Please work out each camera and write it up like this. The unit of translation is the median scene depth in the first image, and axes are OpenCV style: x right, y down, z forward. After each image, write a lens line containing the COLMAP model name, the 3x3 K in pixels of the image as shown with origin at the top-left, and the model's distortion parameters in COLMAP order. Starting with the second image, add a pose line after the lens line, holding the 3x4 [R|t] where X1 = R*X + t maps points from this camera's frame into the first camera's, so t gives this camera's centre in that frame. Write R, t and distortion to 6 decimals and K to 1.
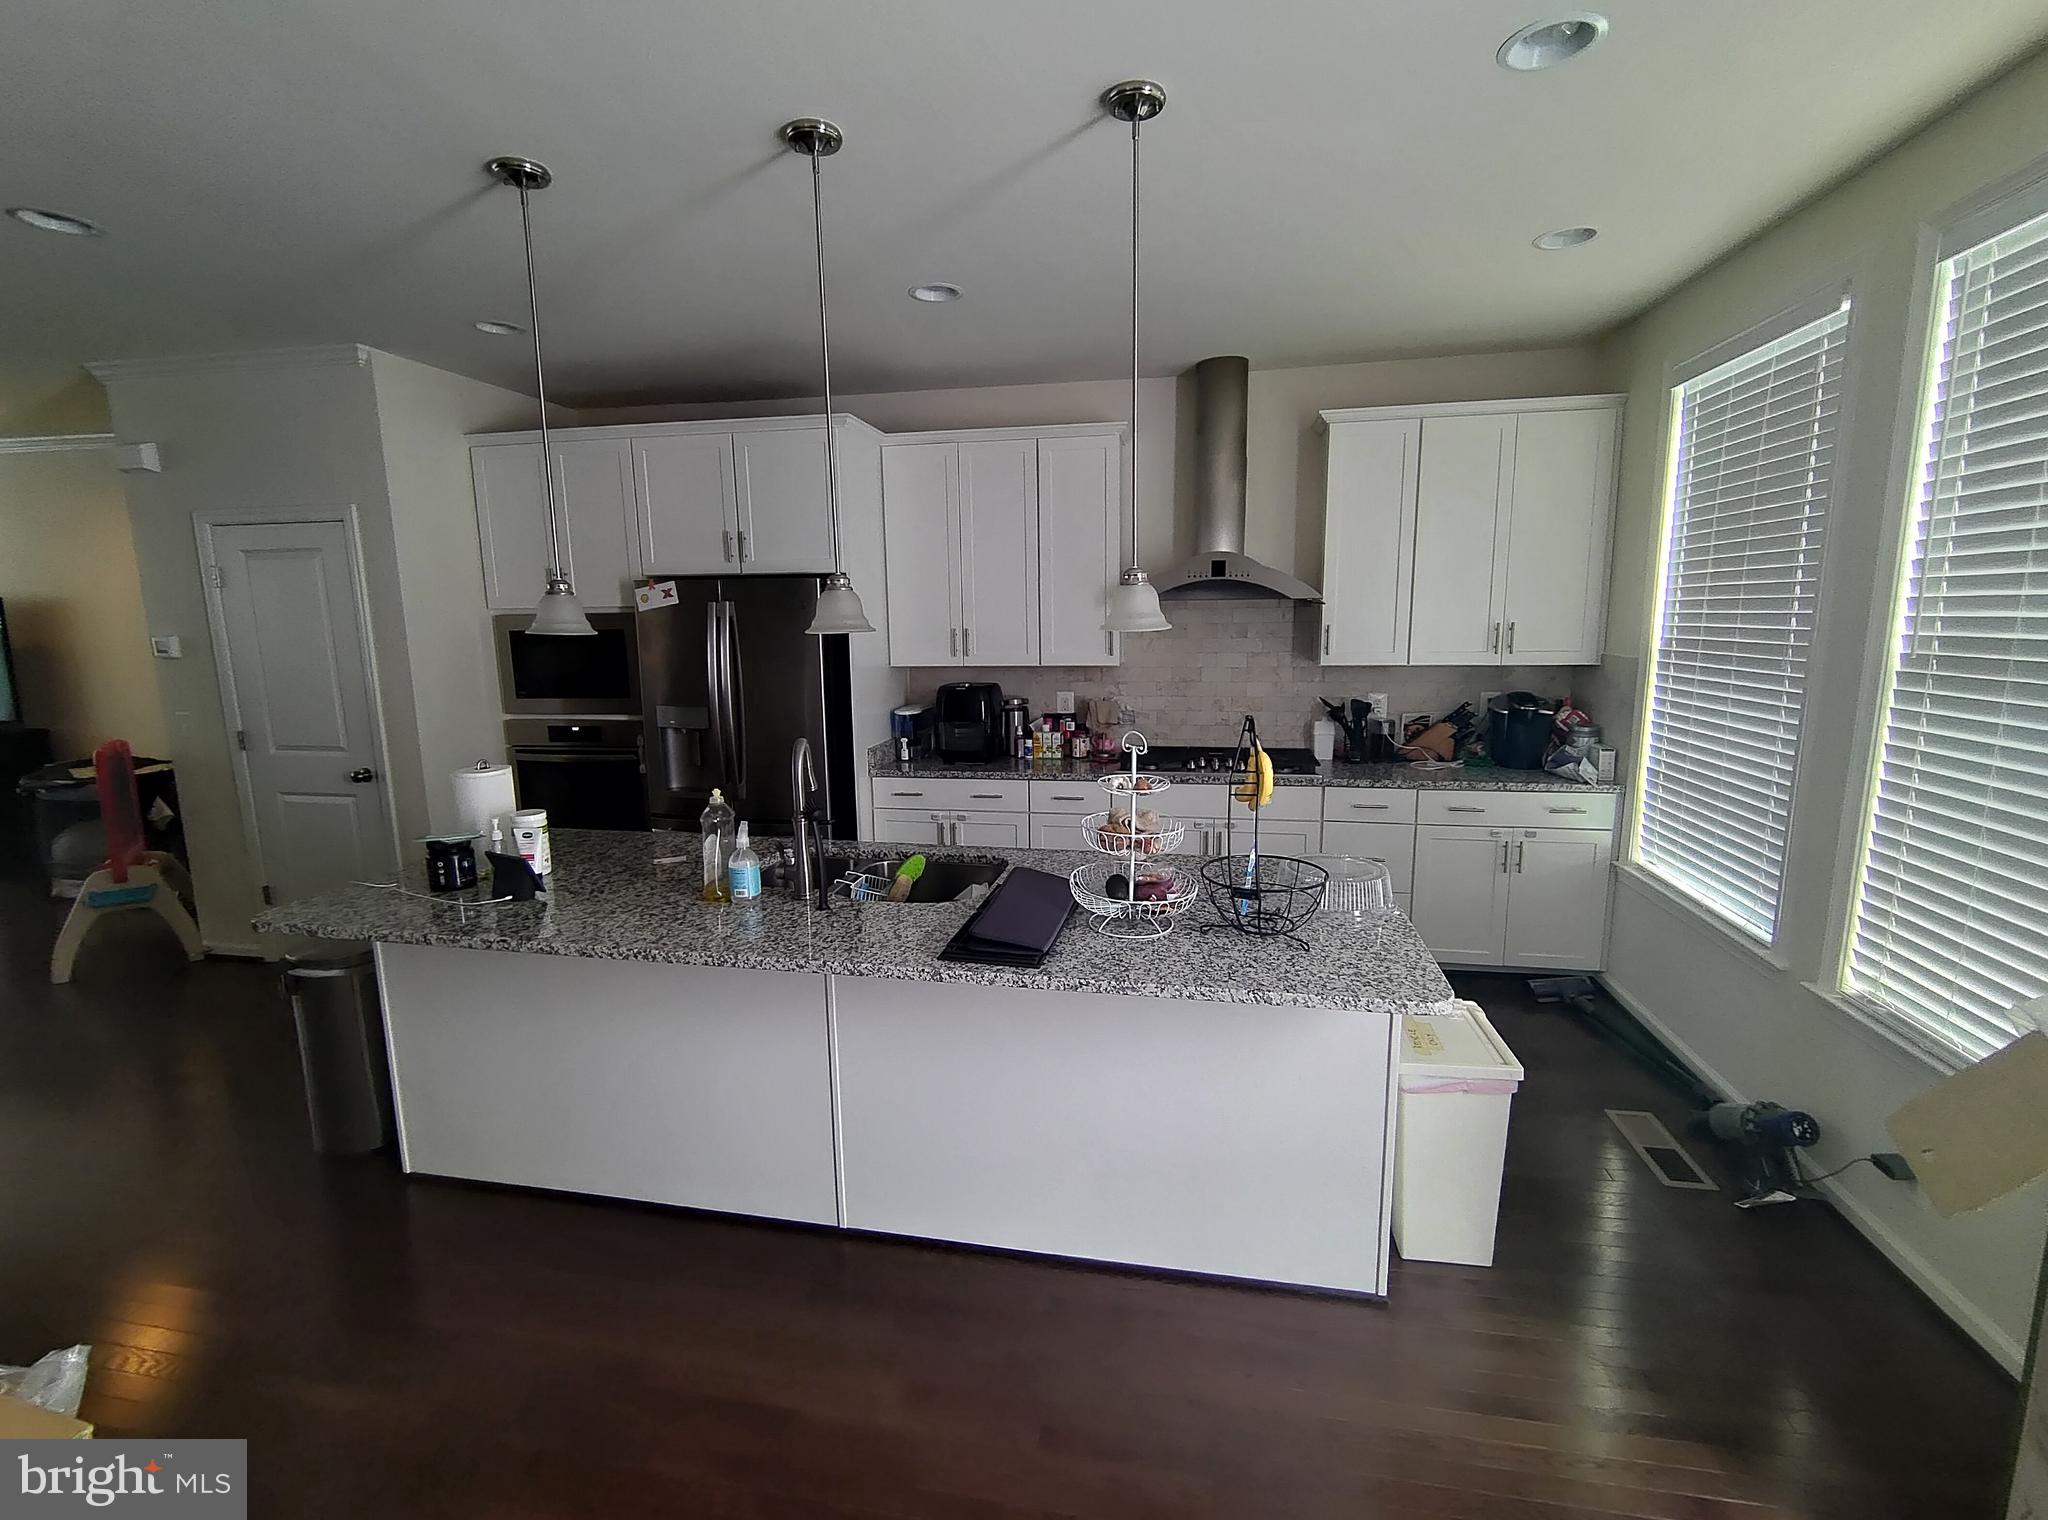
lens RADIAL K [[894.8, 0, 1033.1], [0, 894.8, 751.3], [0, 0, 1]] dist [0.003720, 0.000298]
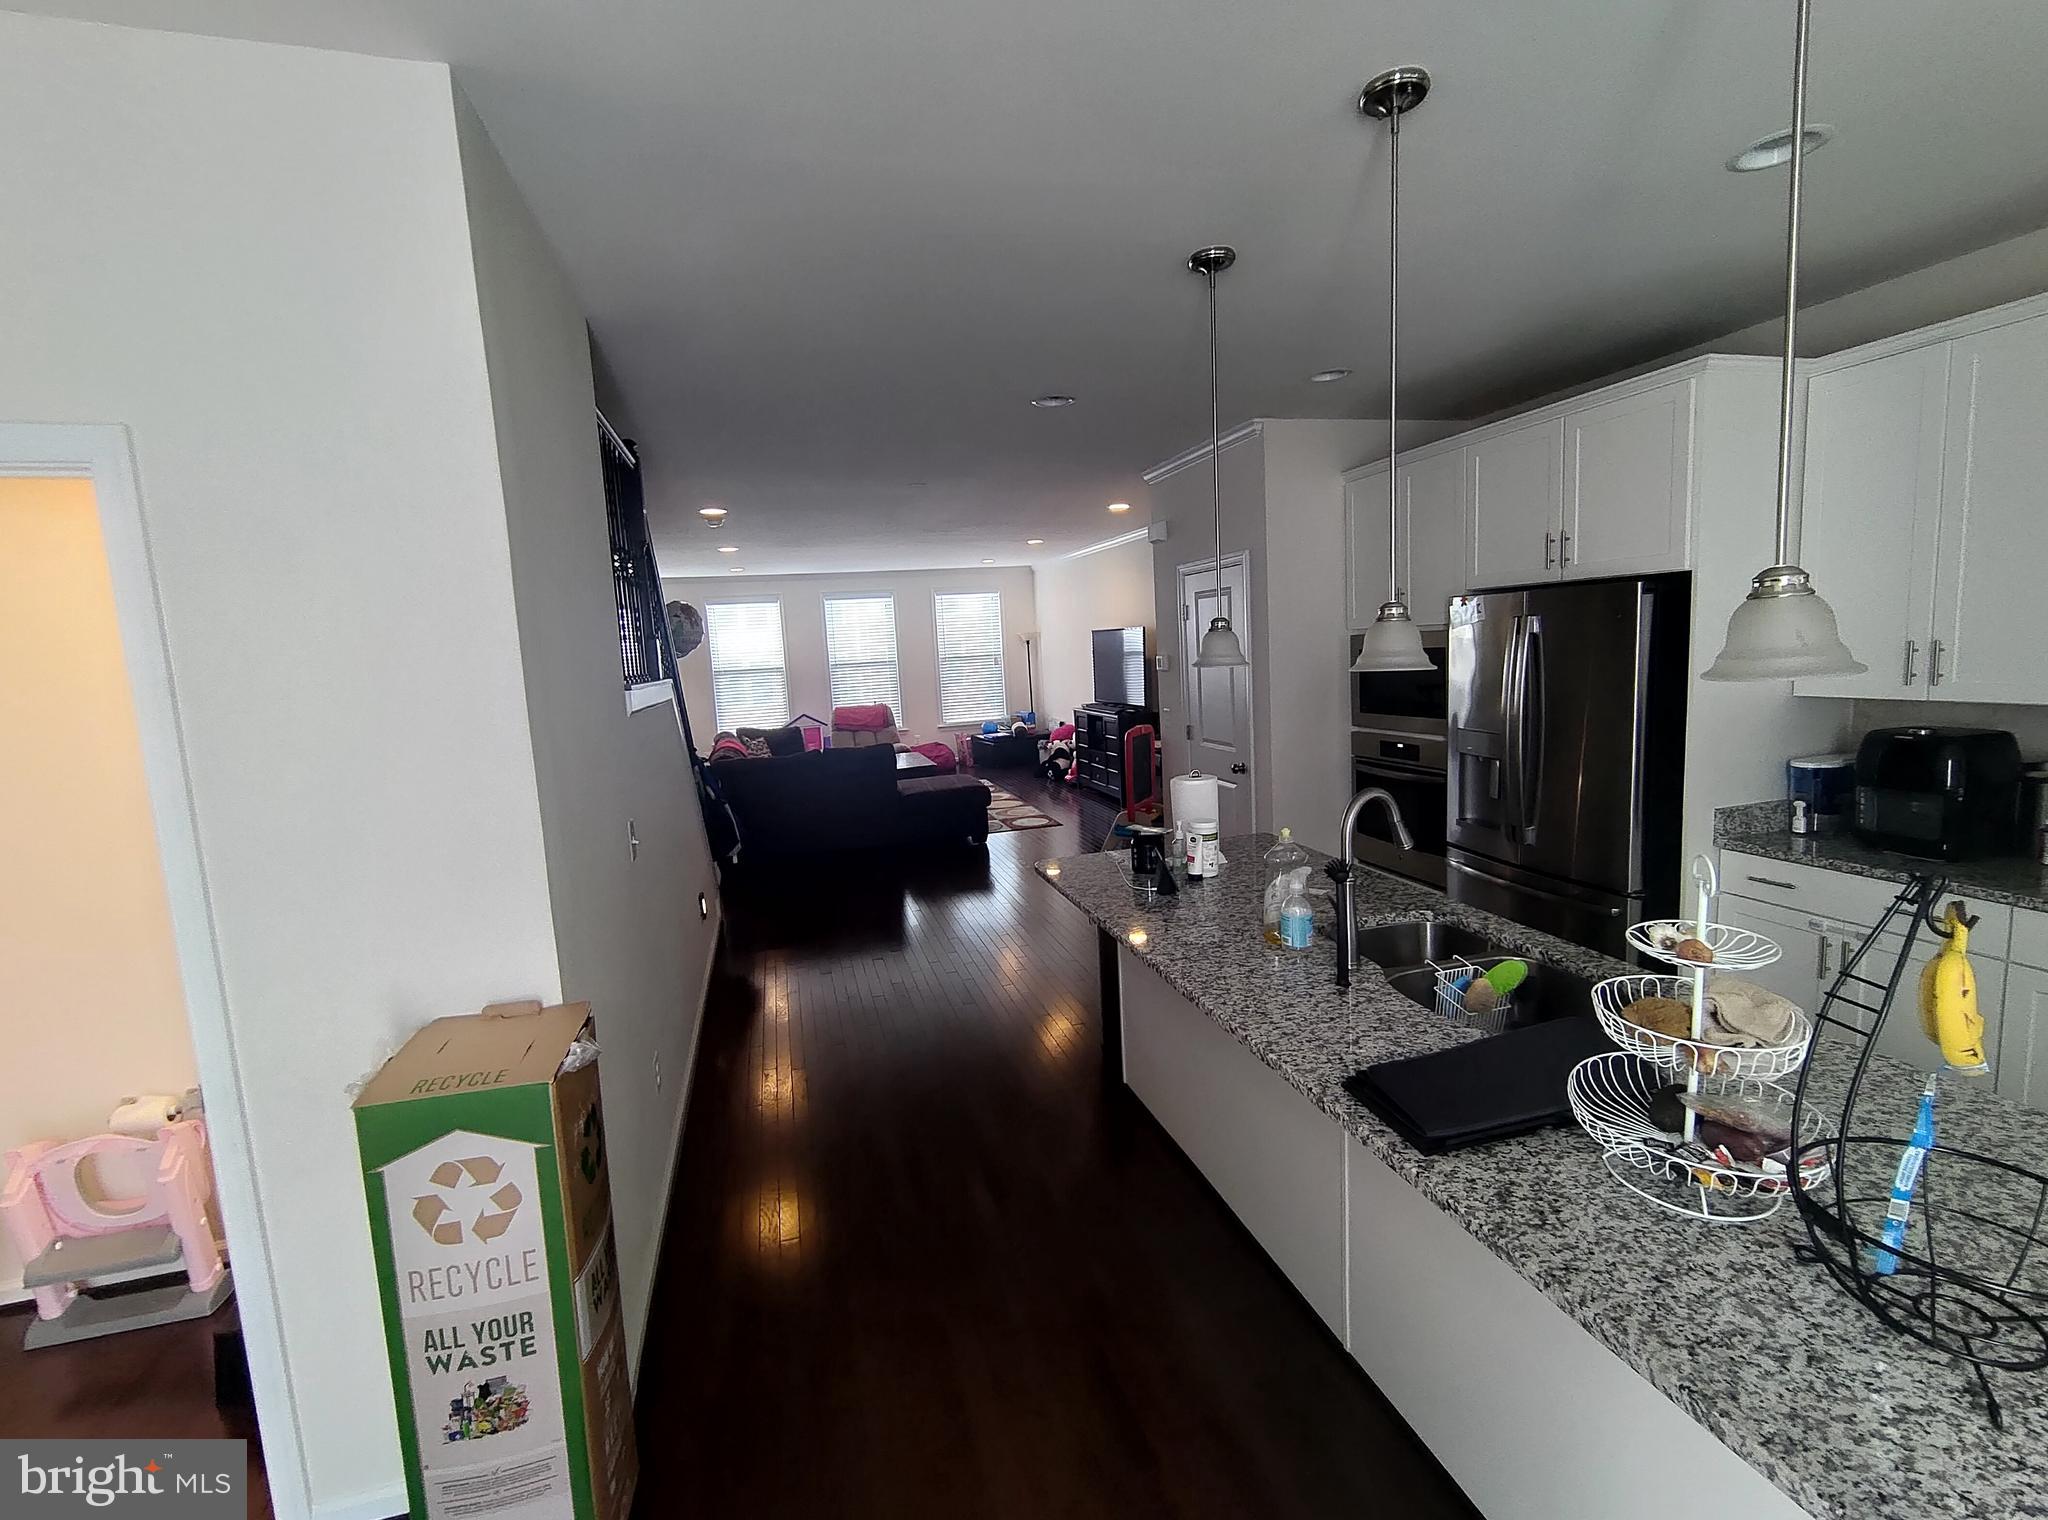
lens RADIAL K [[892.3, 0, 1022.6], [0, 892.3, 757.1], [0, 0, 1]] dist [-0.001189, -0.000328]
pose [[0.444204, 0.100216, -0.890303, 0.216092], [-0.092385, 0.993551, 0.065744, -0.041860], [0.891150, 0.053047, 0.450598, 0.174968]]
